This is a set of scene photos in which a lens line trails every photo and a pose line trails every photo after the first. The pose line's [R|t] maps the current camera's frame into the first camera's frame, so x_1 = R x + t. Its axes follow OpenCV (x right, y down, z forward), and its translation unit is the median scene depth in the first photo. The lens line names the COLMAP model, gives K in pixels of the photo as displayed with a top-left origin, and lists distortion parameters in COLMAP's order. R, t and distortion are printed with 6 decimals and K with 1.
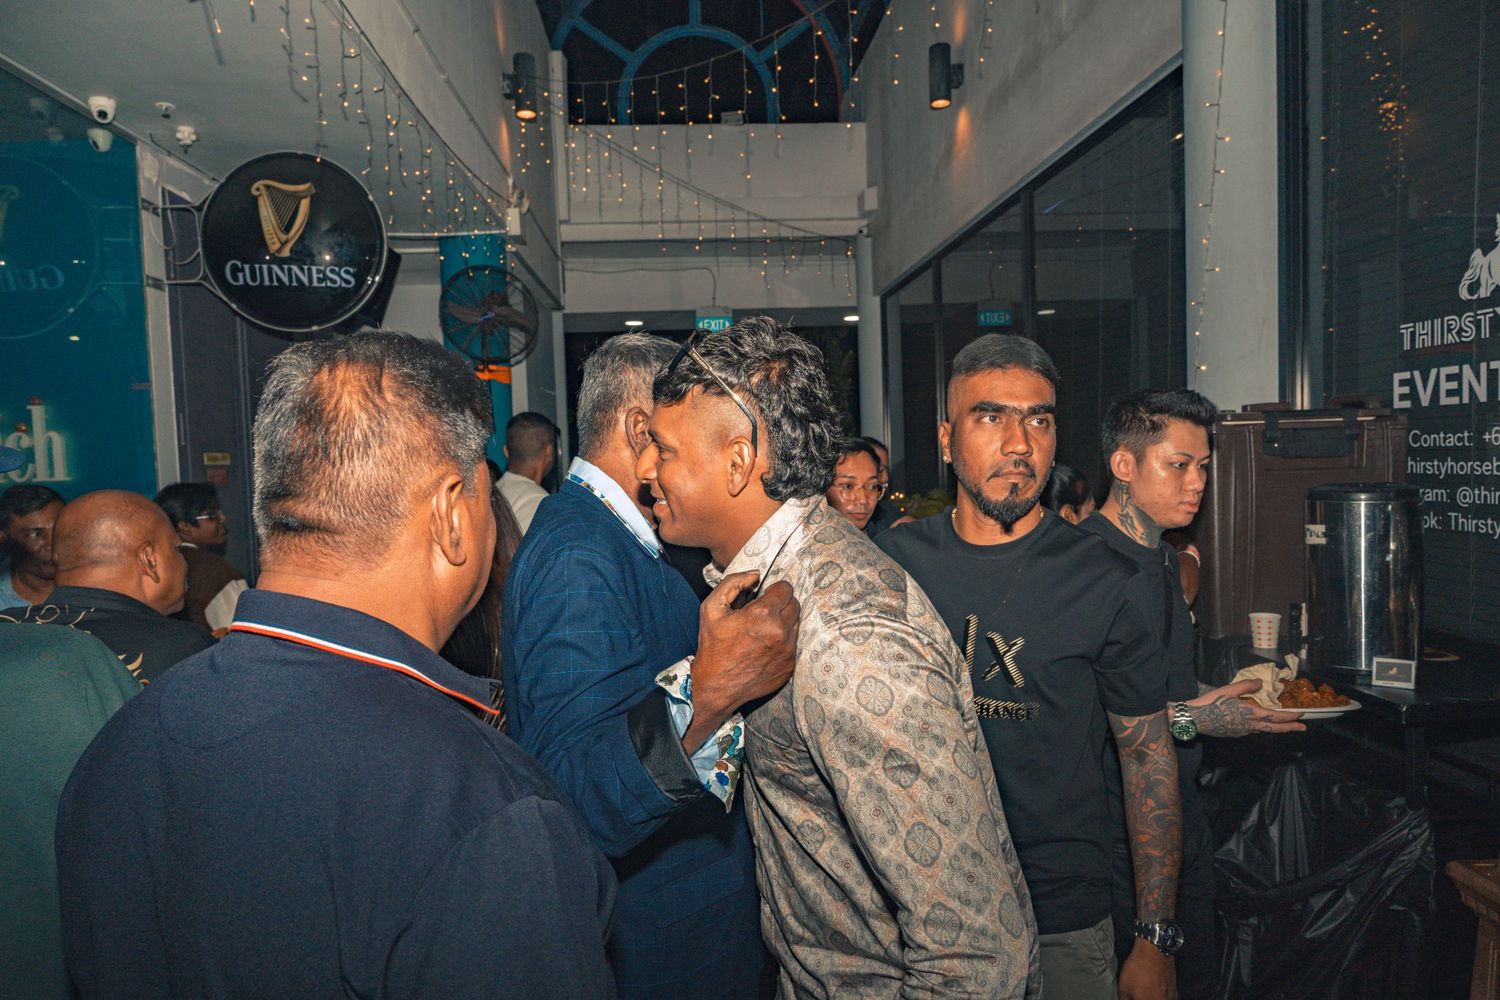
lens RADIAL K [[998.8, 0, 758.8], [0, 998.8, 511.9], [0, 0, 1]] dist [-0.000250, -0.018477]
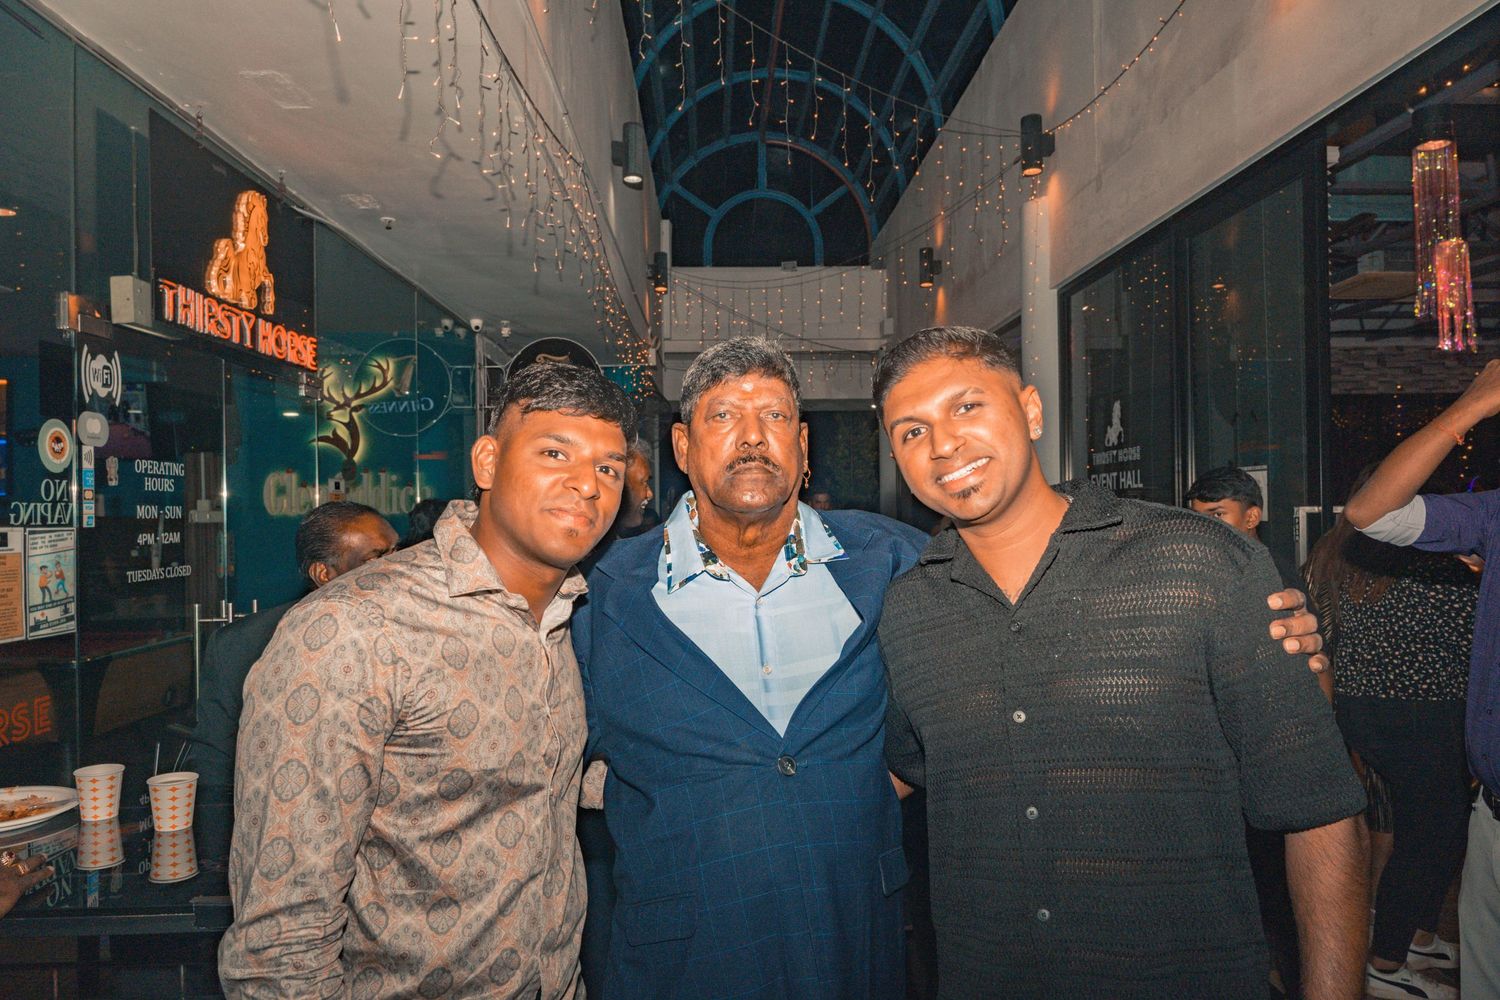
lens RADIAL K [[1028.5, 0, 750.1], [0, 1028.5, 506.6], [0, 0, 1]] dist [-0.002559, -0.006987]
pose [[0.998631, 0.019378, -0.048596, -0.008095], [-0.022391, 0.997810, -0.062238, 0.041578], [0.047283, 0.063241, 0.996878, -0.596537]]
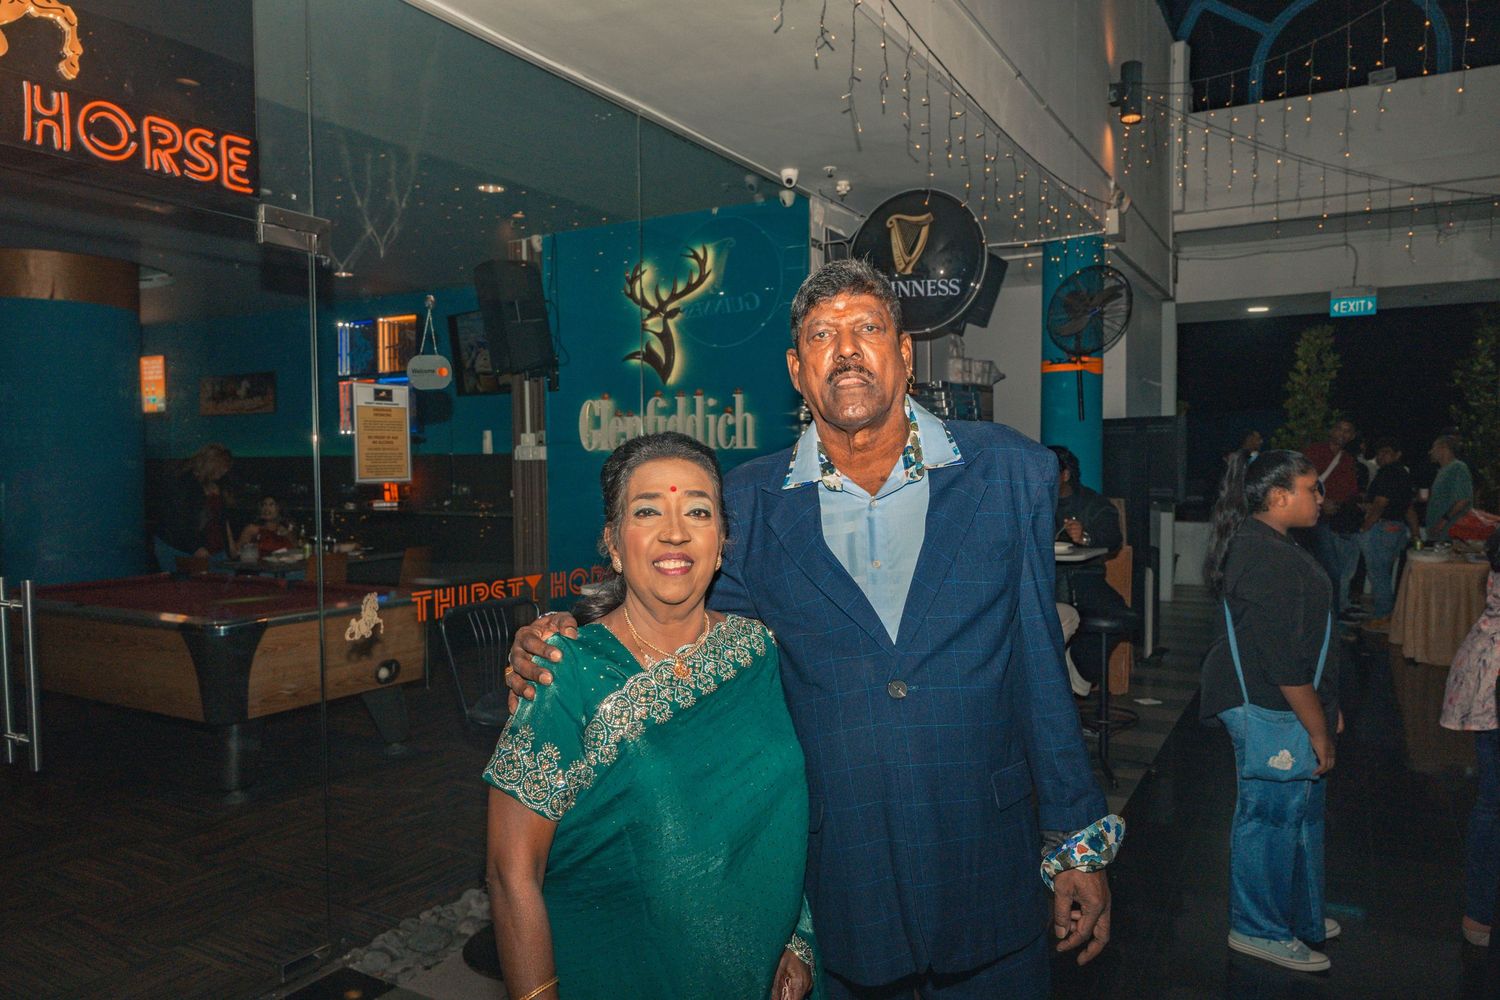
lens RADIAL K [[1028.5, 0, 744.8], [0, 1028.5, 501.8], [0, 0, 1]] dist [-0.002559, -0.006987]
pose [[0.817869, 0.047871, -0.573409, 0.076561], [-0.054511, 0.998497, 0.005610, 0.023172], [0.572816, 0.026668, 0.819250, -0.115590]]
